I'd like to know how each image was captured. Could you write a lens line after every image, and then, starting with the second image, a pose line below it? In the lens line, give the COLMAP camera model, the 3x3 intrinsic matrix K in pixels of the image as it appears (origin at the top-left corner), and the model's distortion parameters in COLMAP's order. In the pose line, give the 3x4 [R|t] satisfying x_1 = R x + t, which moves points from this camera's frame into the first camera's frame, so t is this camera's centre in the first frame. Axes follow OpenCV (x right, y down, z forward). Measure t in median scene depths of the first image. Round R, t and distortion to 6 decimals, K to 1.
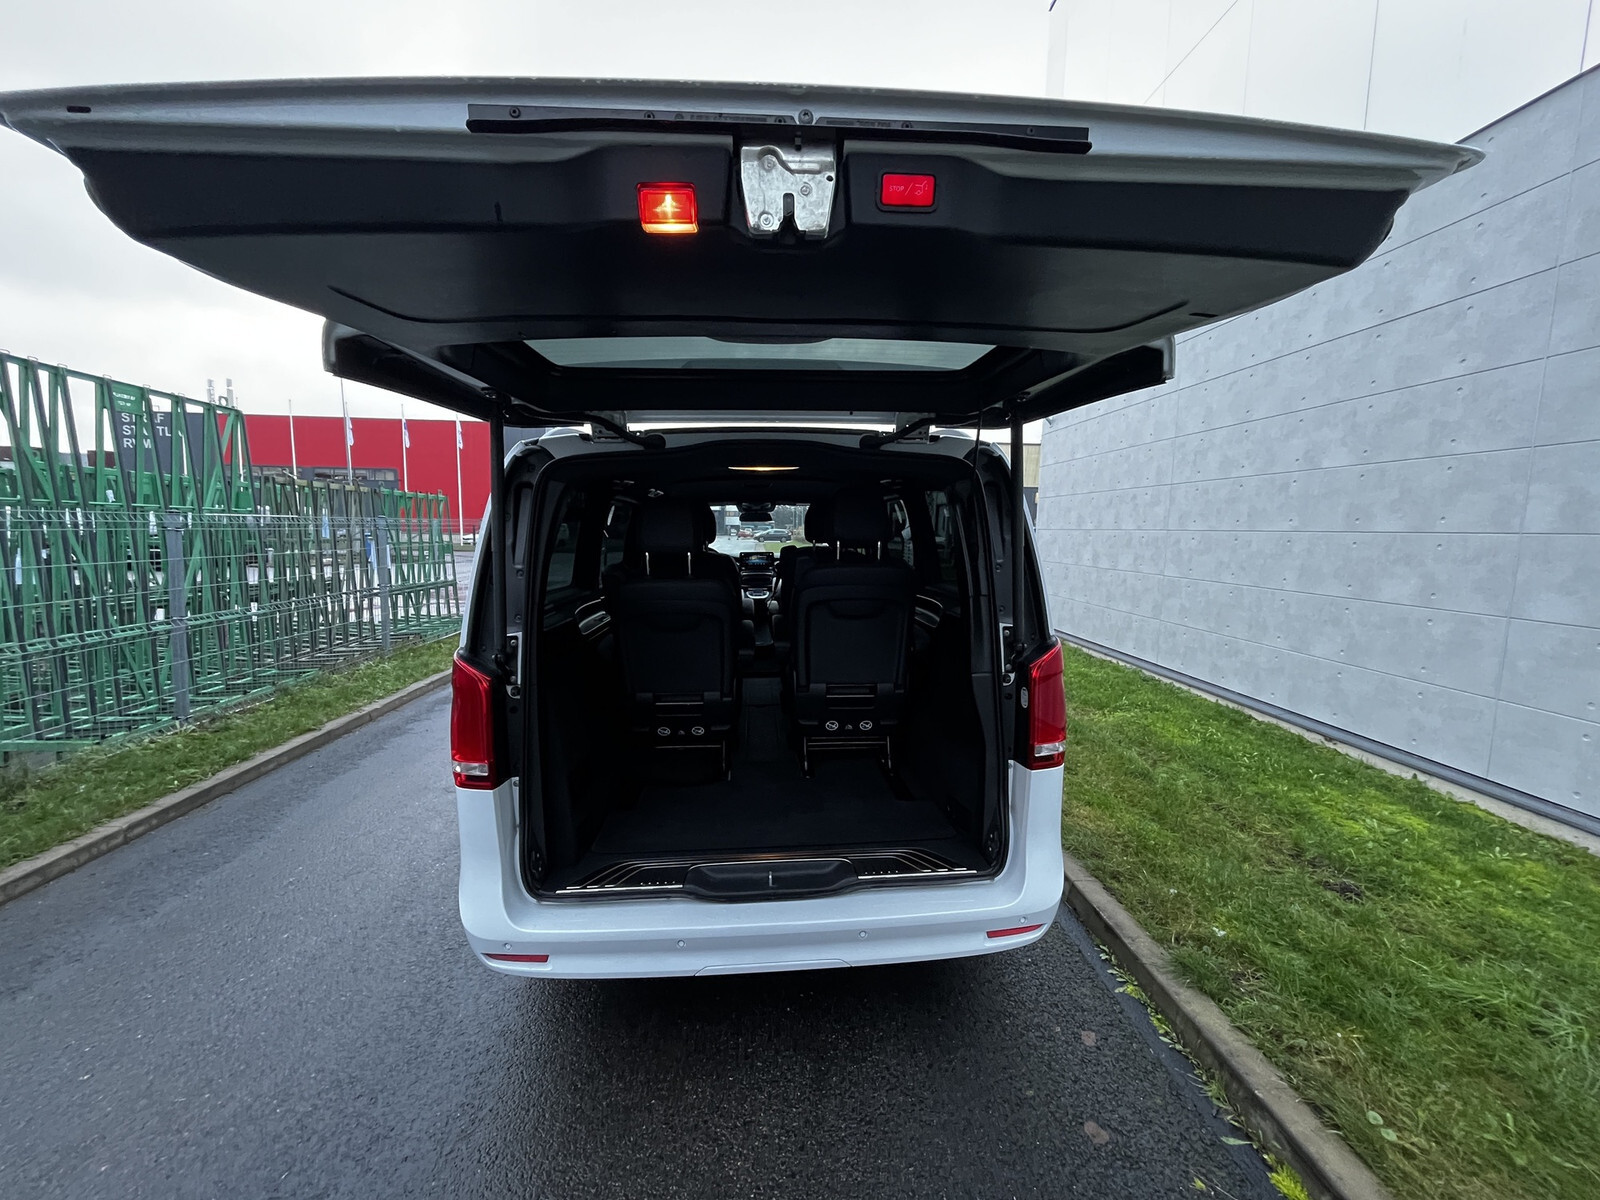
lens RADIAL K [[646.1, 0, 800.0], [0, 646.1, 600.0], [0, 0, 1]] dist [-0.001743, -0.000144]
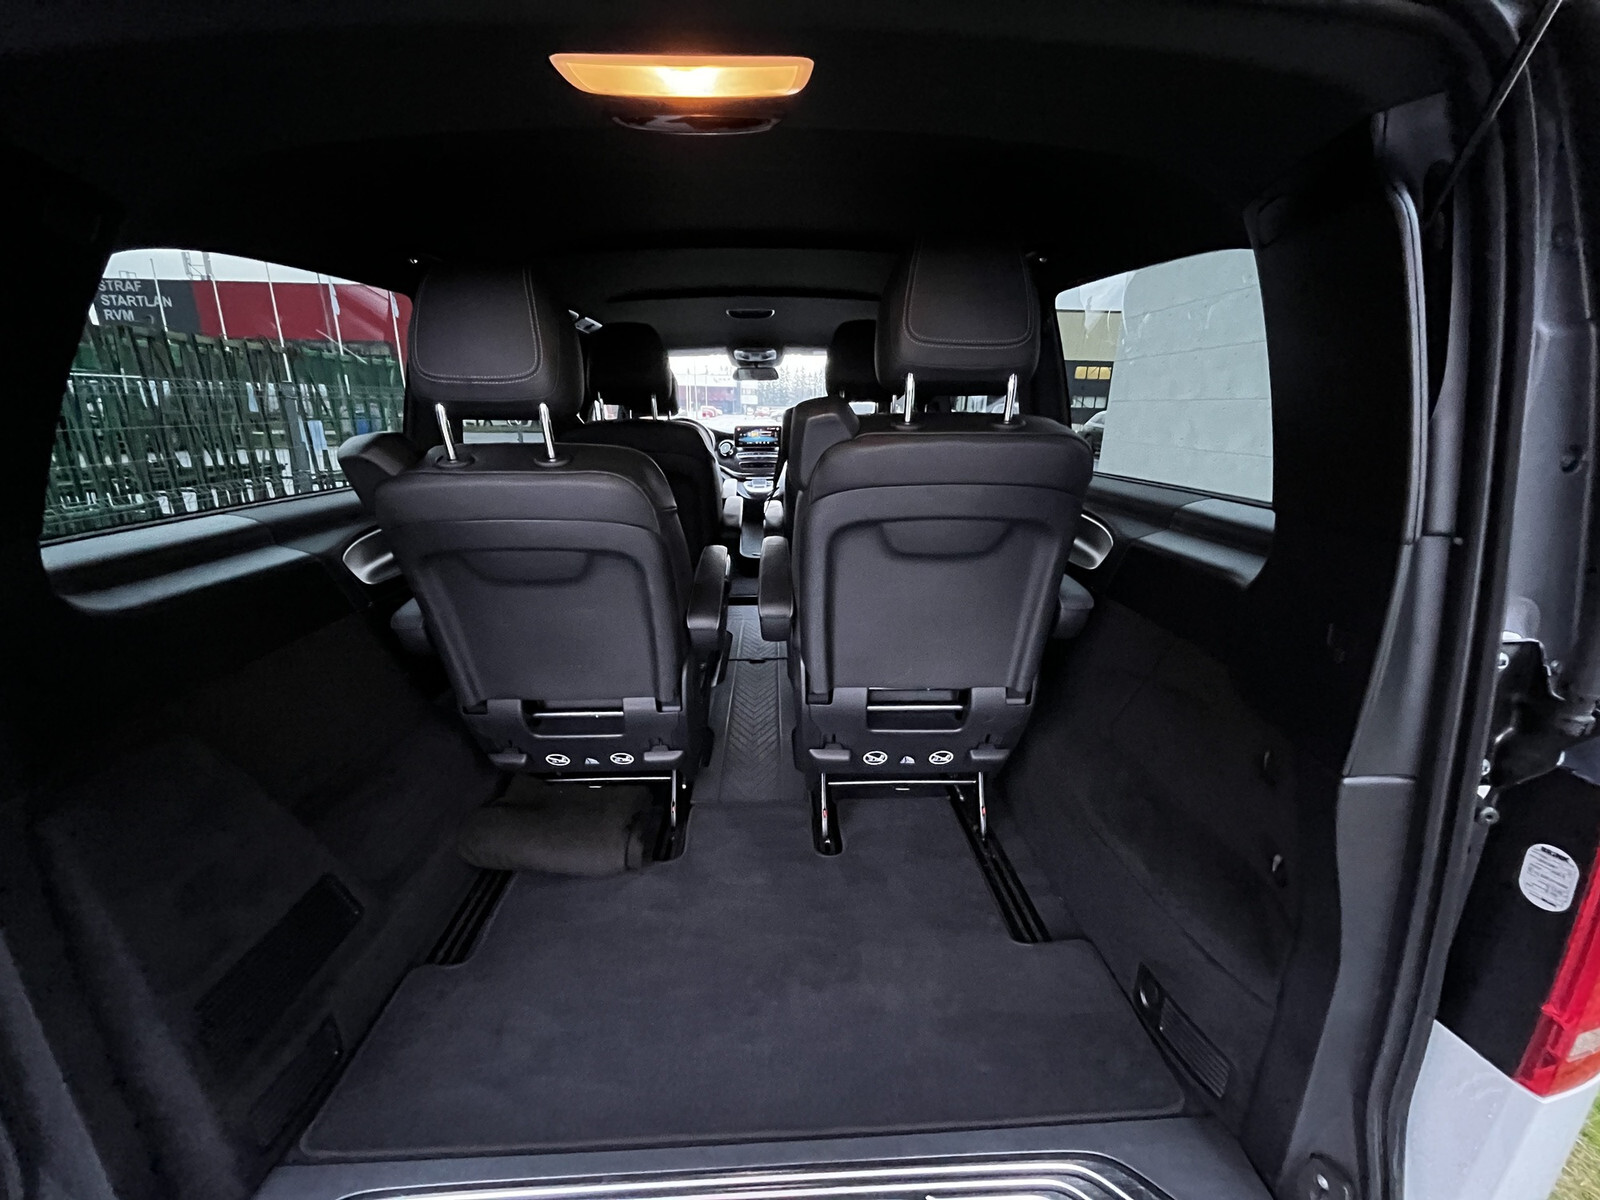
lens RADIAL K [[646.1, 0, 800.0], [0, 646.1, 600.0], [0, 0, 1]] dist [-0.001743, -0.000144]
pose [[0.999477, 0.006448, -0.031692, 0.003134], [-0.000757, 0.984319, 0.176398, -0.013971], [0.032332, -0.176282, 0.983809, 0.346435]]
